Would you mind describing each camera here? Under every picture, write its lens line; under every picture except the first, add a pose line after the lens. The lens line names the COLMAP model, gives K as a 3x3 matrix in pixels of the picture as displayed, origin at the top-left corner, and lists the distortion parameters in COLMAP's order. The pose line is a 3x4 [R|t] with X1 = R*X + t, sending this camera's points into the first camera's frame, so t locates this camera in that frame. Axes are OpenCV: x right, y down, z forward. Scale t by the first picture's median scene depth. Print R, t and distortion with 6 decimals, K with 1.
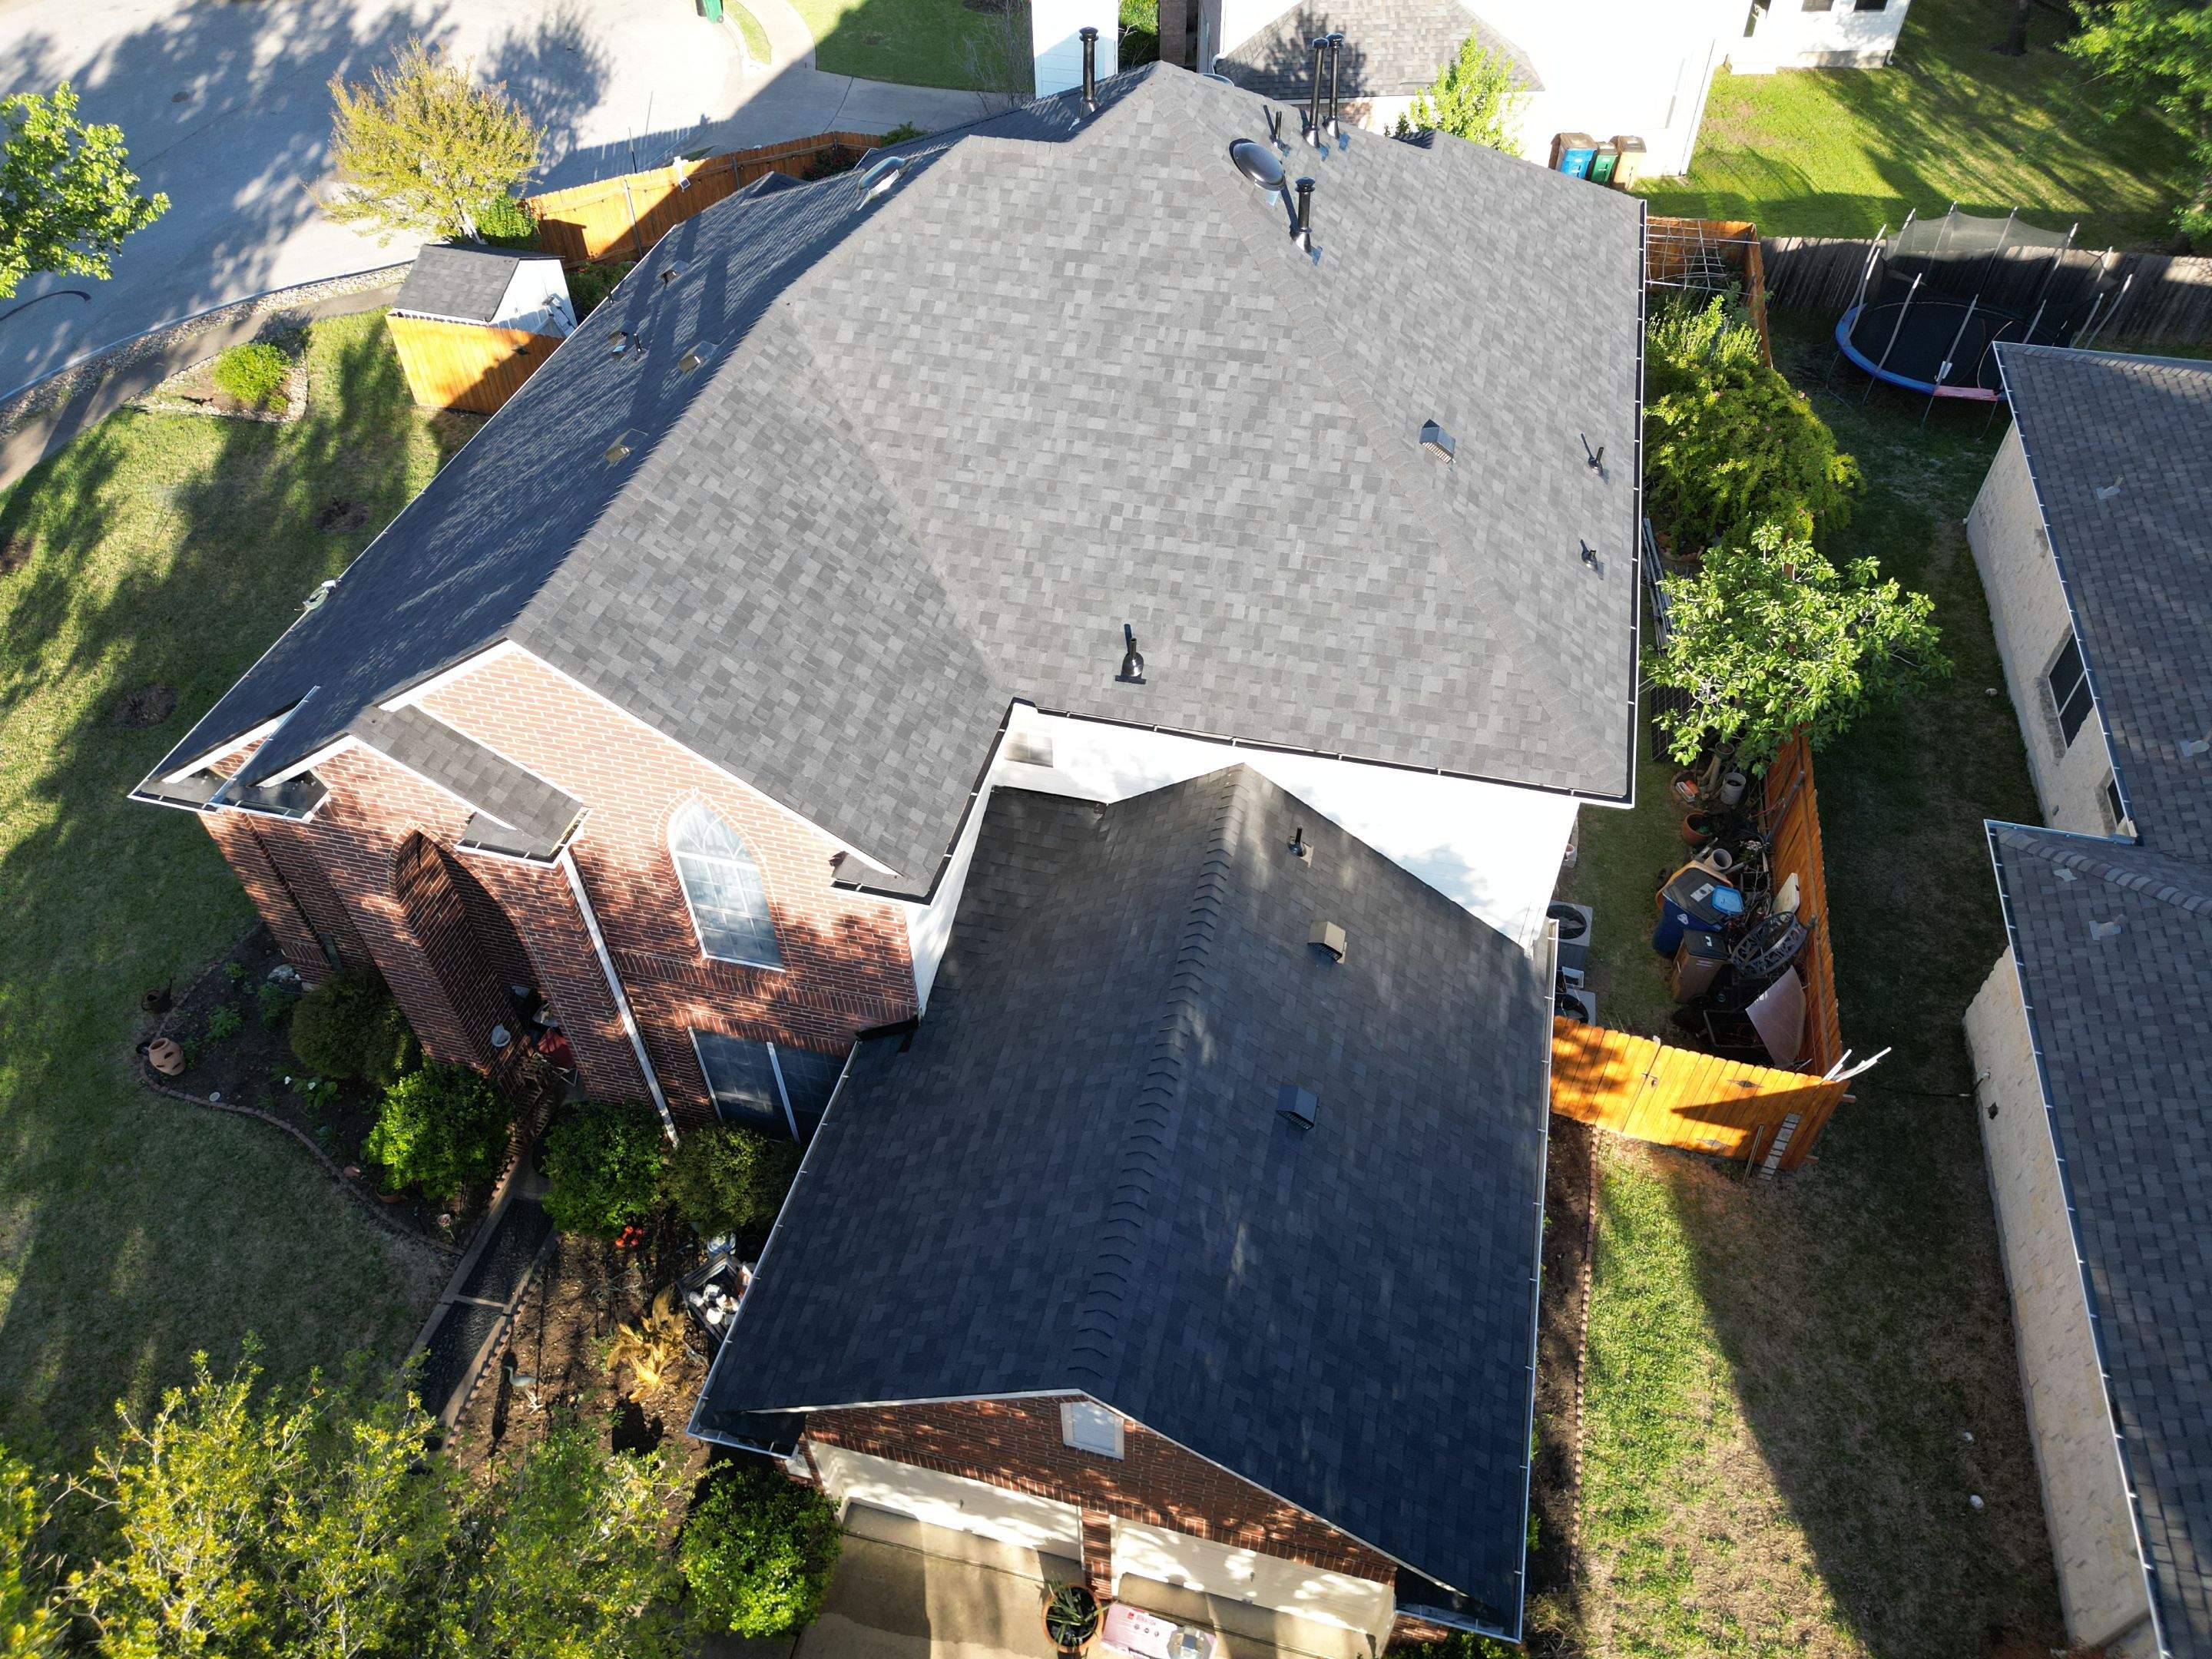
lens RADIAL K [[1538.9, 0, 1118.2], [0, 1538.9, 840.5], [0, 0, 1]] dist [0.069895, -0.062478]
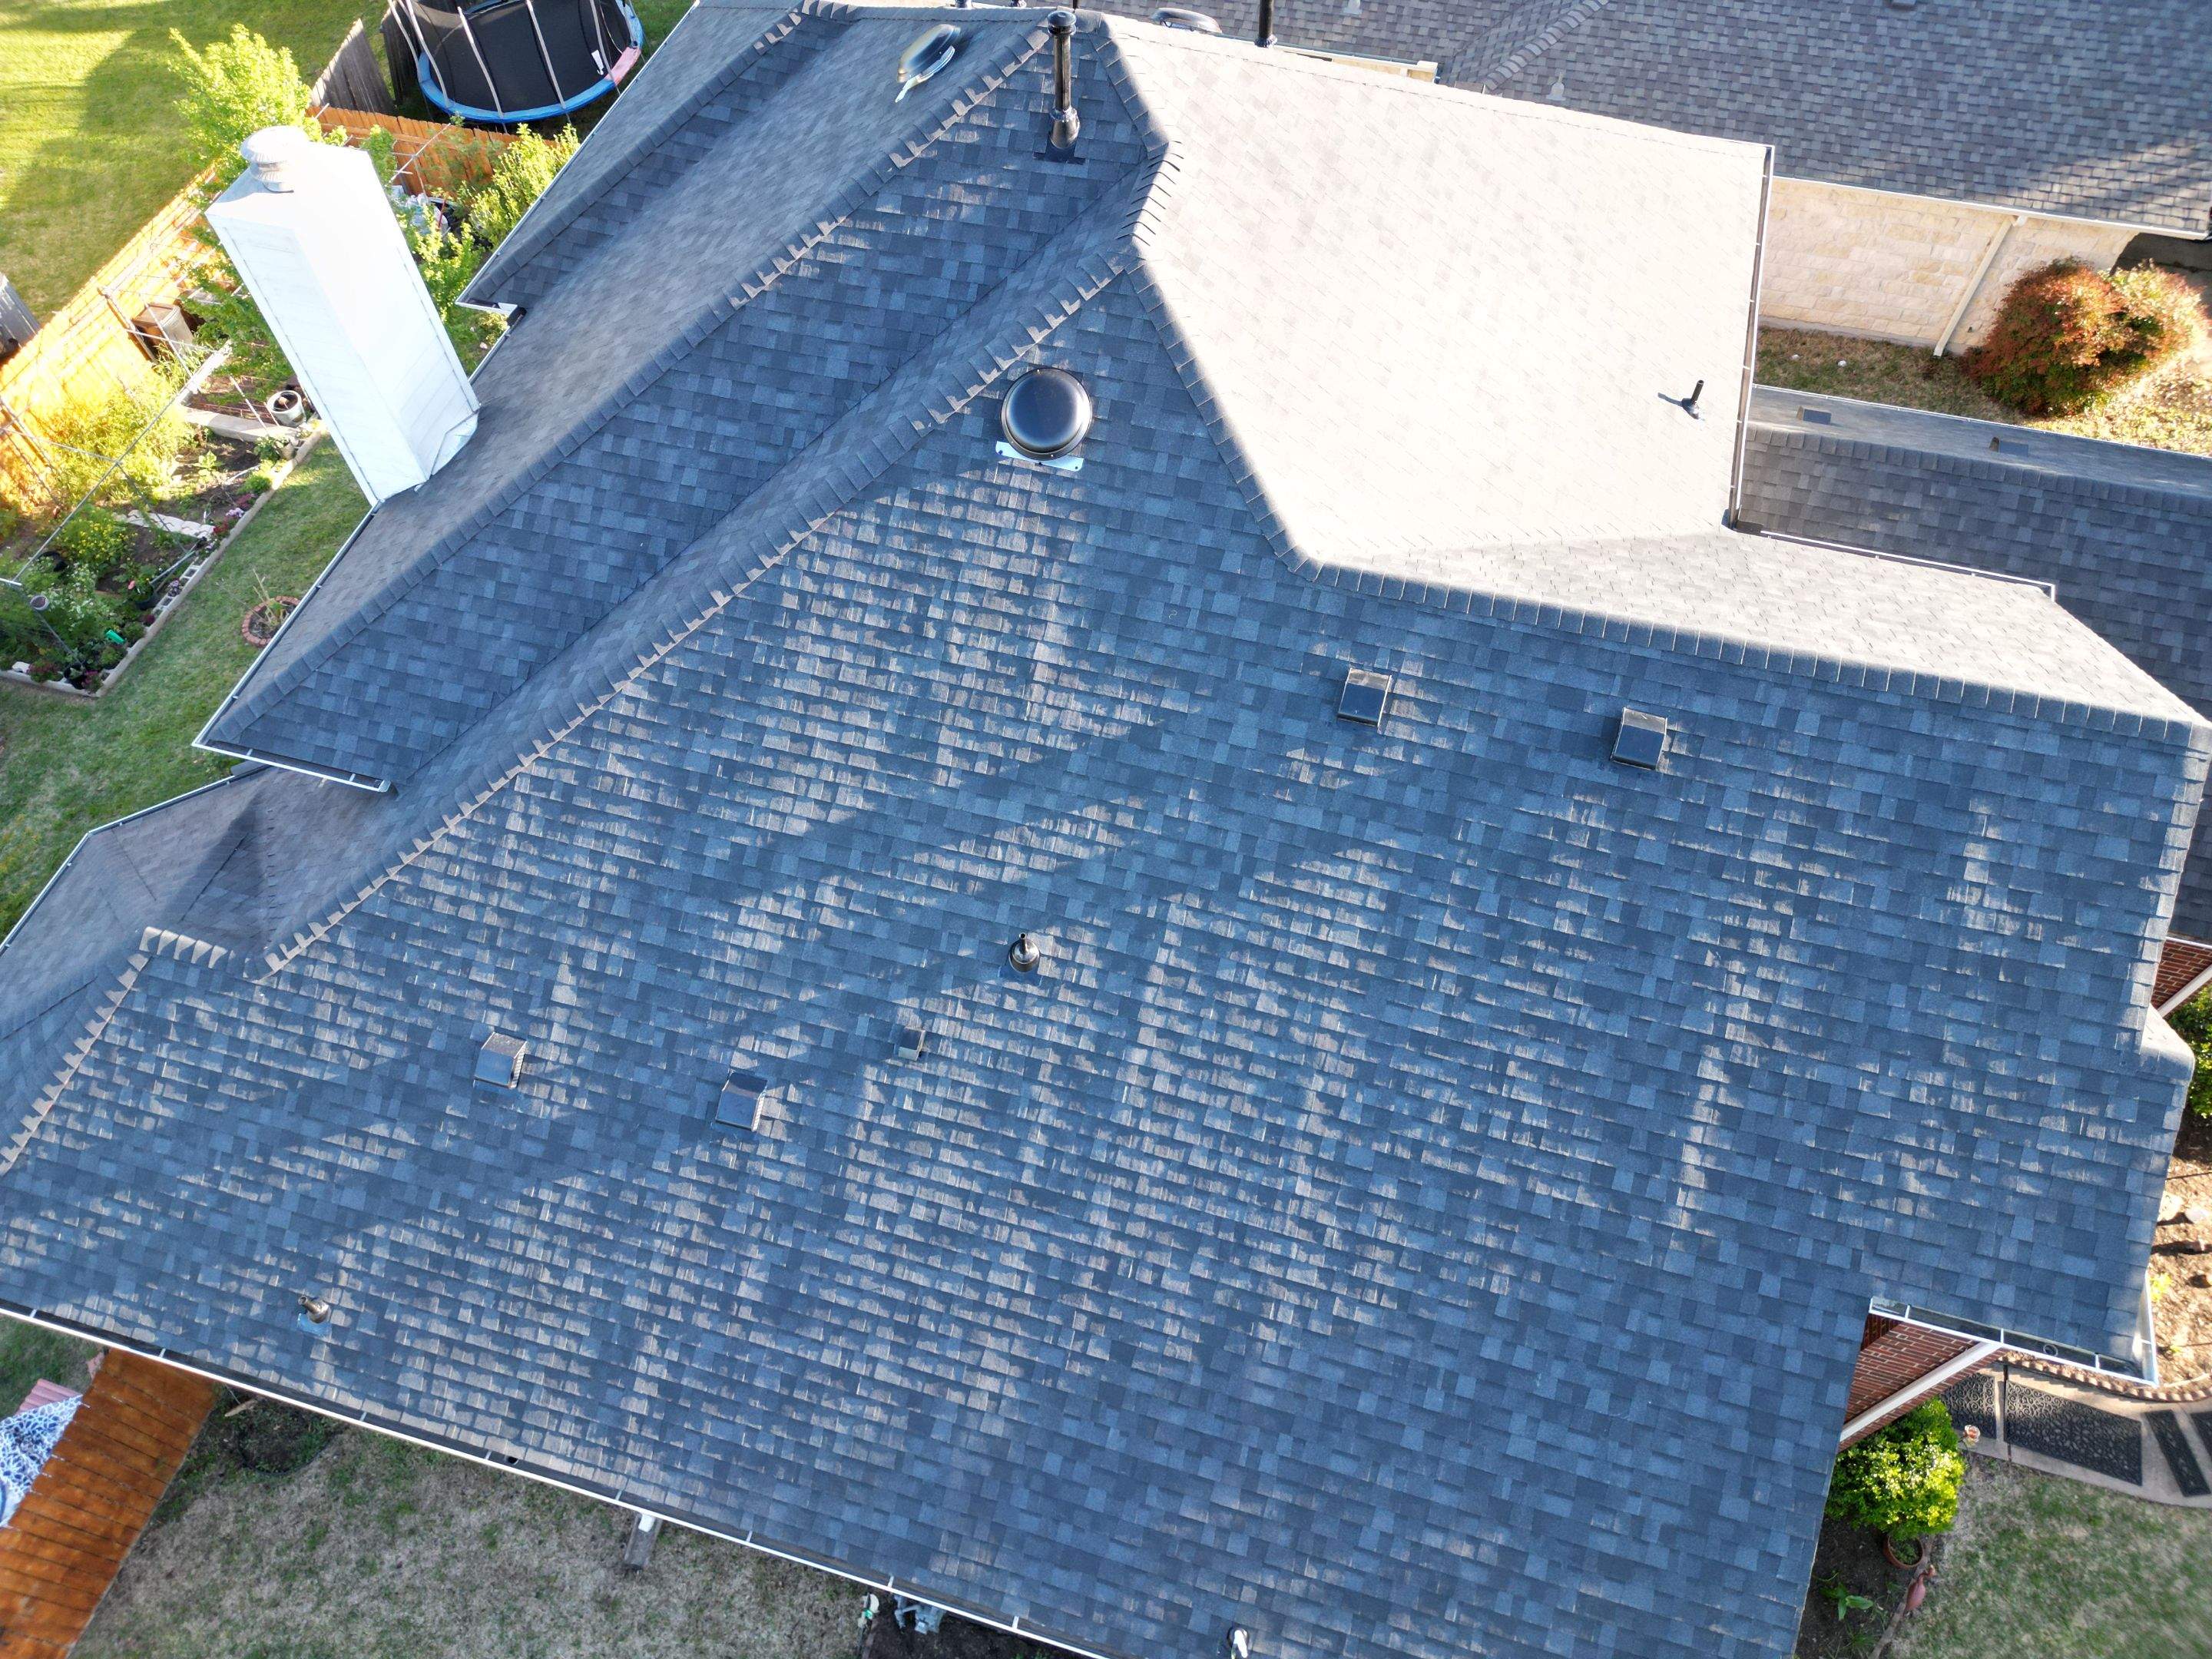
lens RADIAL K [[1538.9, 0, 1103.2], [0, 1538.9, 837.1], [0, 0, 1]] dist [0.069895, -0.062478]
pose [[0.041504, -0.829115, 0.557535, -0.700317], [0.733107, 0.404405, 0.546820, -0.737655], [-0.678846, 0.386038, 0.624614, 0.699448]]
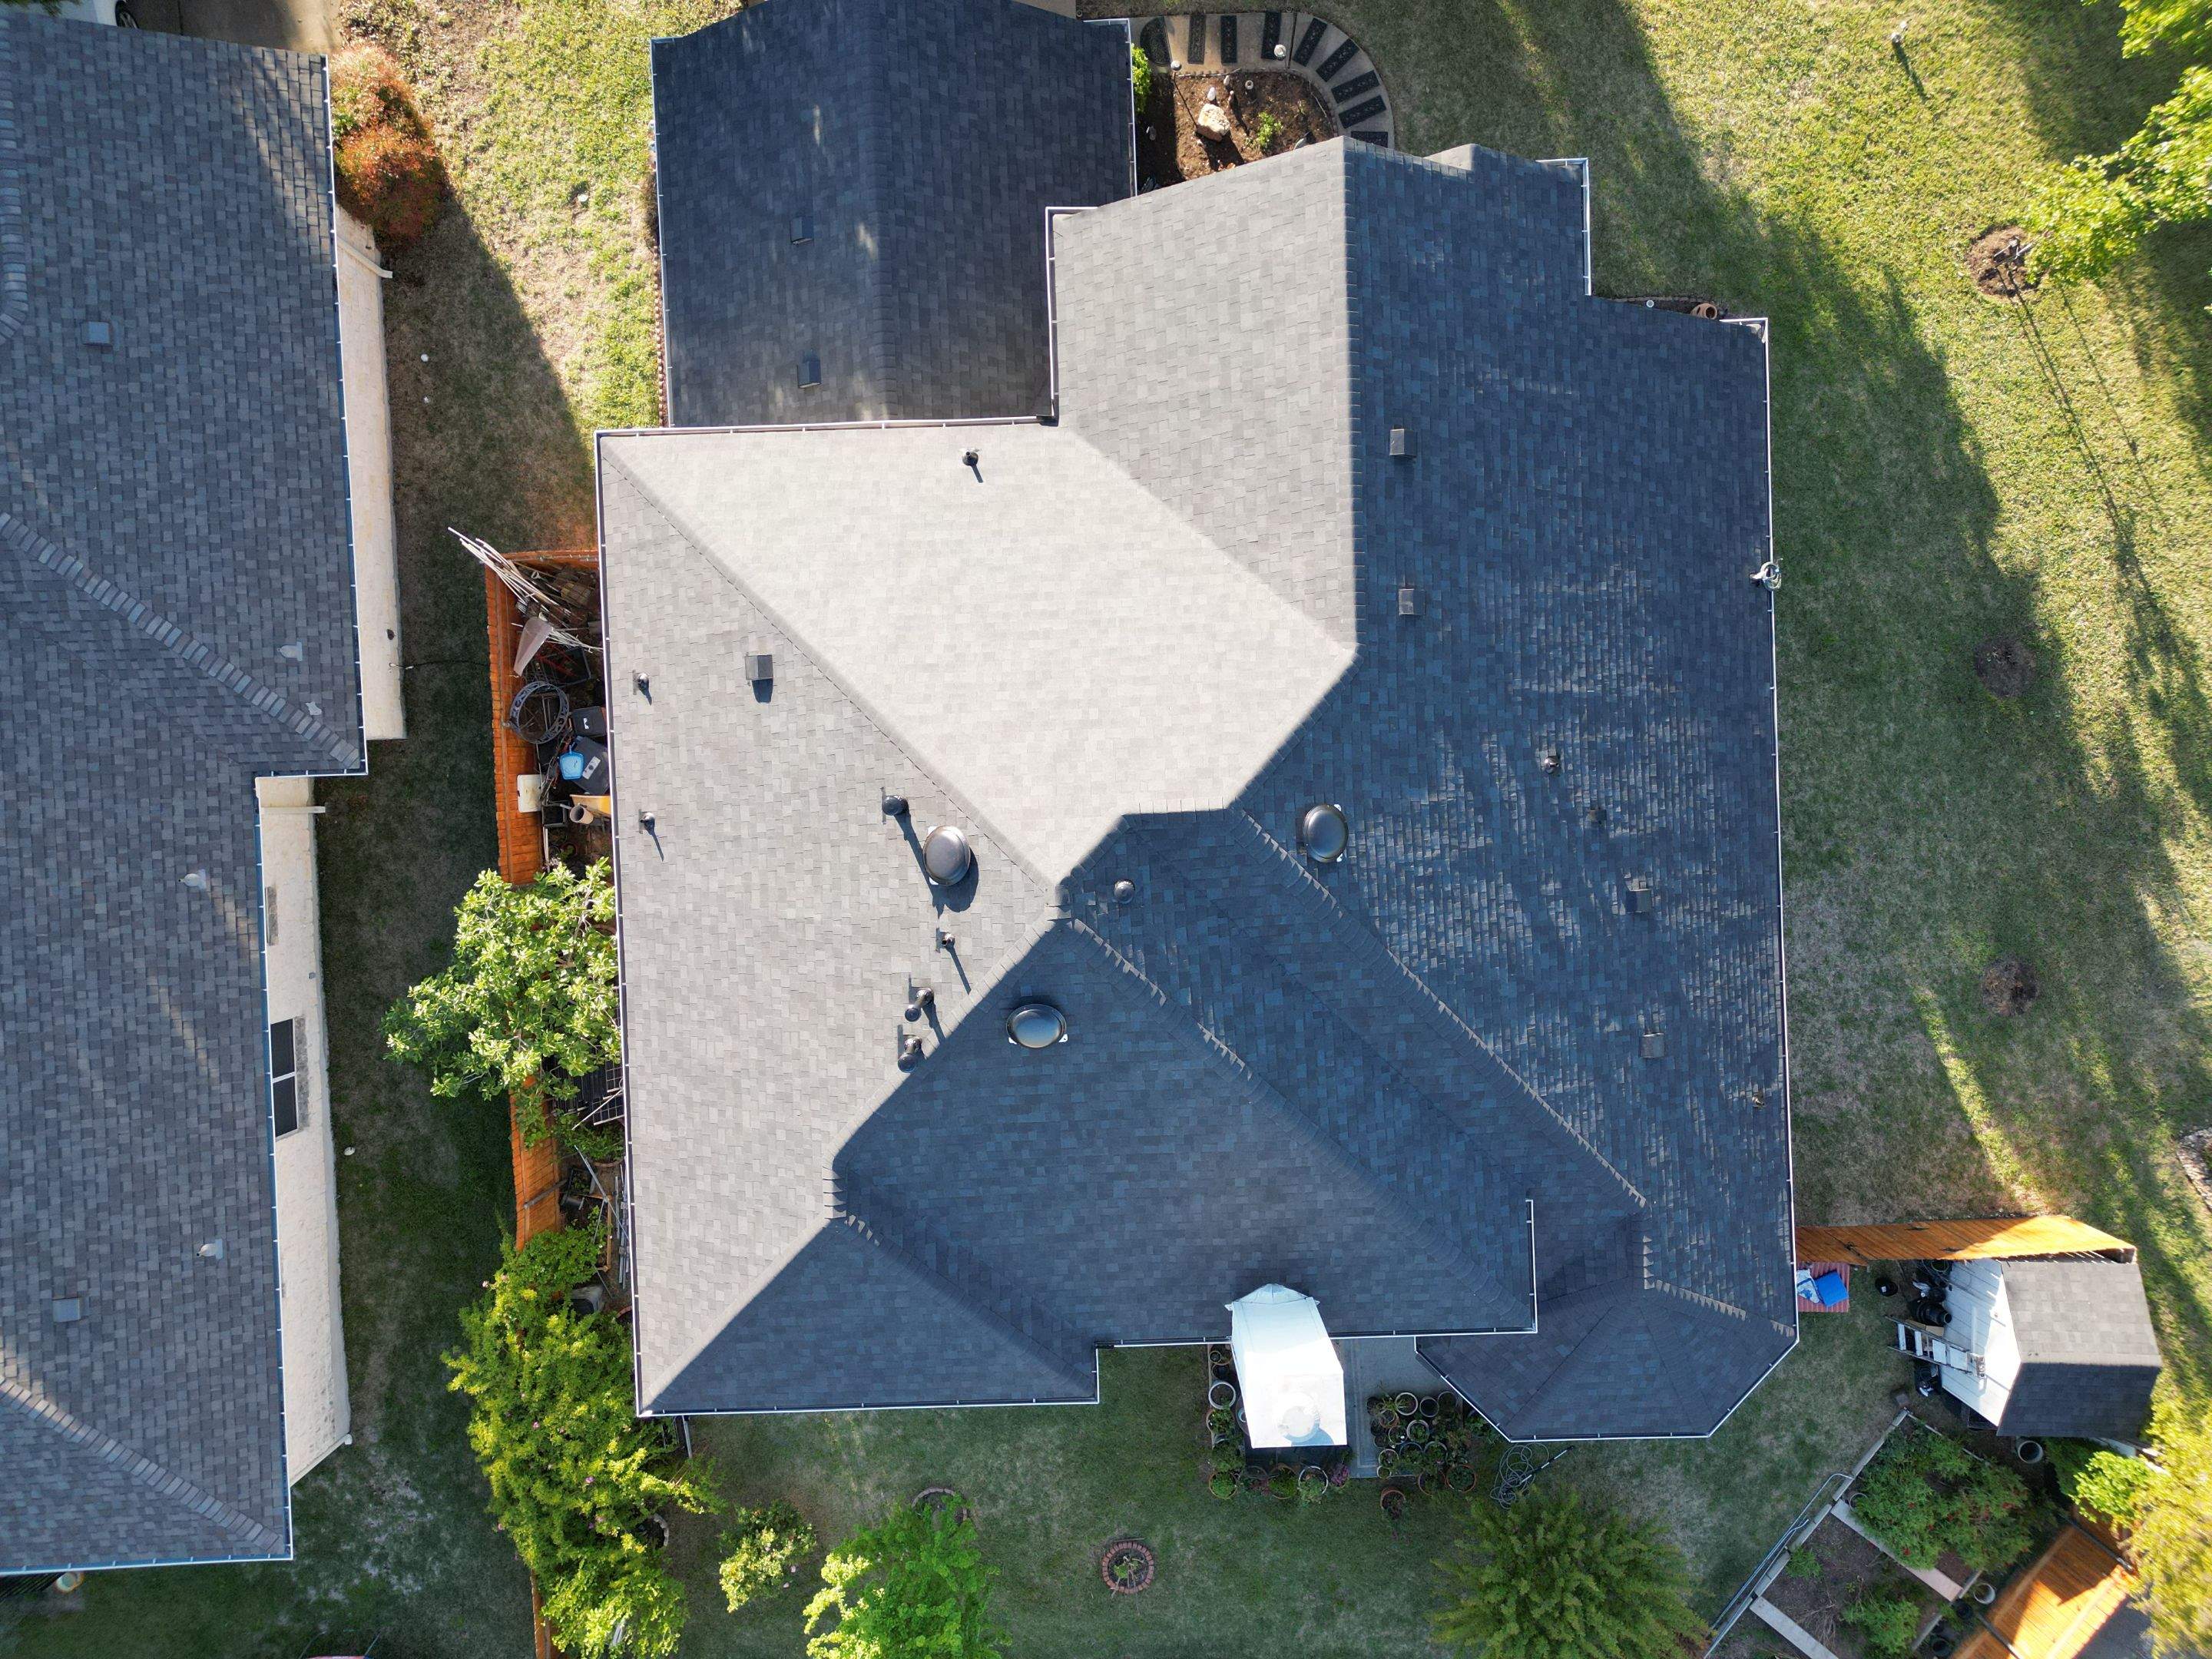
lens RADIAL K [[1538.9, 0, 1104.3], [0, 1538.9, 829.7], [0, 0, 1]] dist [0.069895, -0.062478]
pose [[-0.962404, 0.270947, 0.019122, -0.036925], [-0.186150, -0.709199, 0.679989, -1.156115], [0.197802, 0.650865, 0.732973, 0.254133]]
